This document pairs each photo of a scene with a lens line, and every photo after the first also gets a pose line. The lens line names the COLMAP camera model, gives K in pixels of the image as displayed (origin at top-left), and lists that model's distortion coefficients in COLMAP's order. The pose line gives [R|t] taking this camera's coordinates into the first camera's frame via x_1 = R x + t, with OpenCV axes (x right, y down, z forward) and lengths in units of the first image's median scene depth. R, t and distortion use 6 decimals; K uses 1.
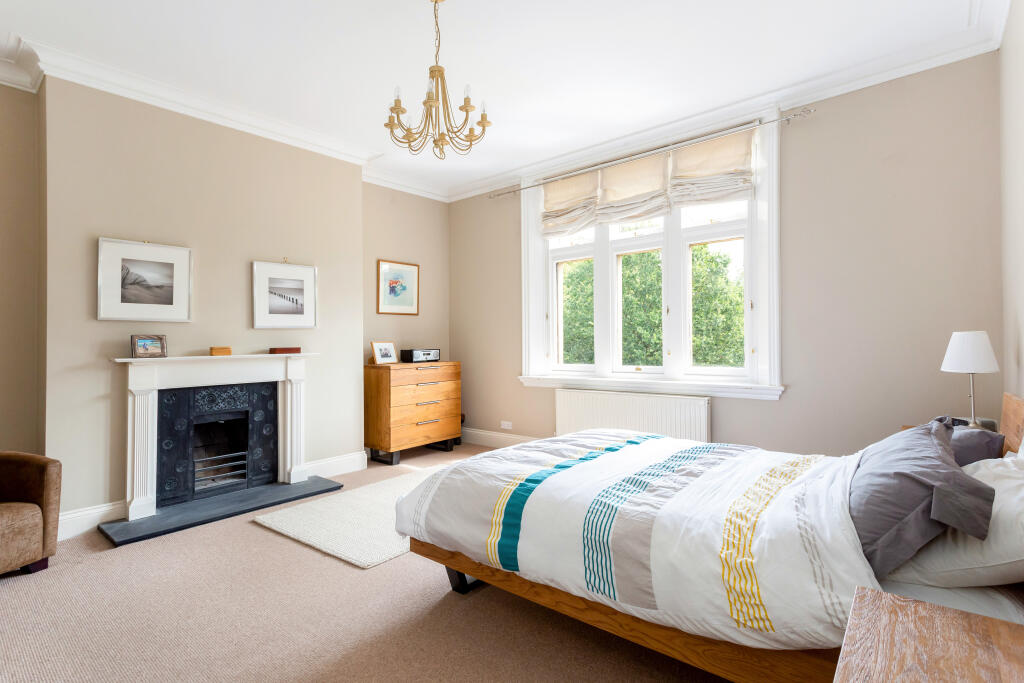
lens RADIAL K [[505.6, 0, 515.1], [0, 505.6, 341.6], [0, 0, 1]] dist [0.001032, 0.000675]
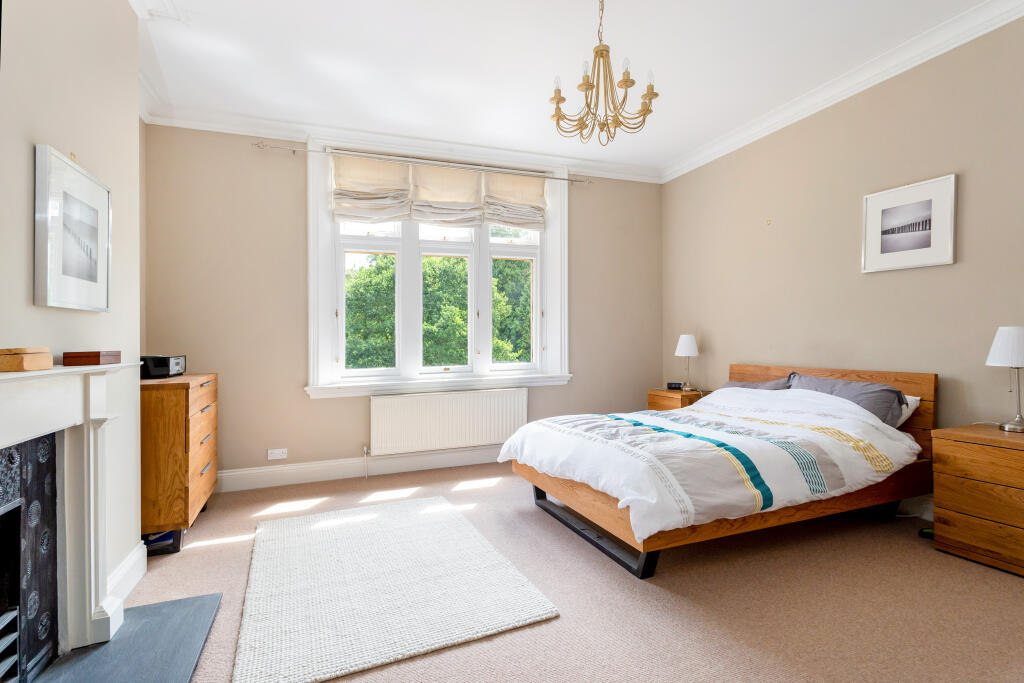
lens RADIAL K [[505.6, 0, 515.1], [0, 505.6, 341.6], [0, 0, 1]] dist [0.001032, 0.000675]
pose [[0.472980, 0.003897, 0.881065, -0.673789], [0.011995, 0.999869, -0.010862, 0.012882], [-0.880992, 0.015705, 0.472871, 0.435622]]
